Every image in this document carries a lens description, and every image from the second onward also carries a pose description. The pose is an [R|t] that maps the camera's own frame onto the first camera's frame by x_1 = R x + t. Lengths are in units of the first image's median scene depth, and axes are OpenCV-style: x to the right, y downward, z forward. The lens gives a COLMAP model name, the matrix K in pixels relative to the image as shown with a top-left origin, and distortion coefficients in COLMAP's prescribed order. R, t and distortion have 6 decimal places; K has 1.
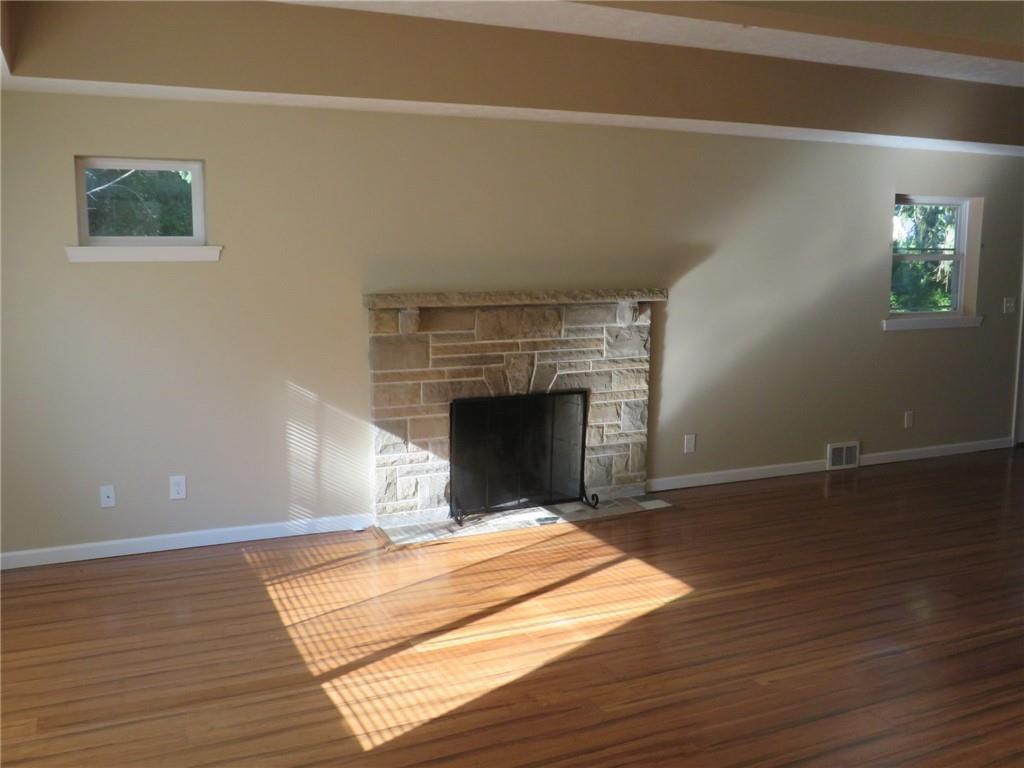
lens RADIAL K [[962.5, 0, 512.0], [0, 962.5, 384.0], [0, 0, 1]] dist [-0.038665, 0.005427]
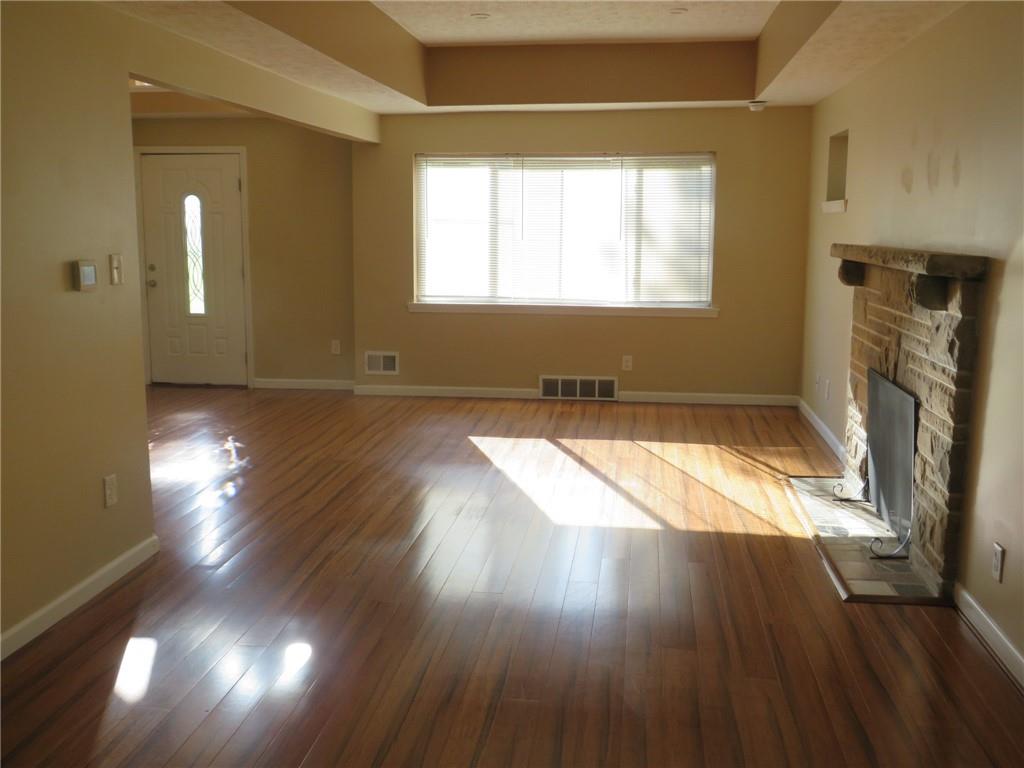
lens RADIAL K [[962.5, 0, 512.0], [0, 962.5, 384.0], [0, 0, 1]] dist [-0.038665, 0.005427]
pose [[-0.550125, 0.134093, -0.824246, 0.853667], [-0.118243, 0.964571, 0.235840, -0.139605], [0.826668, 0.227203, -0.514779, 1.181664]]
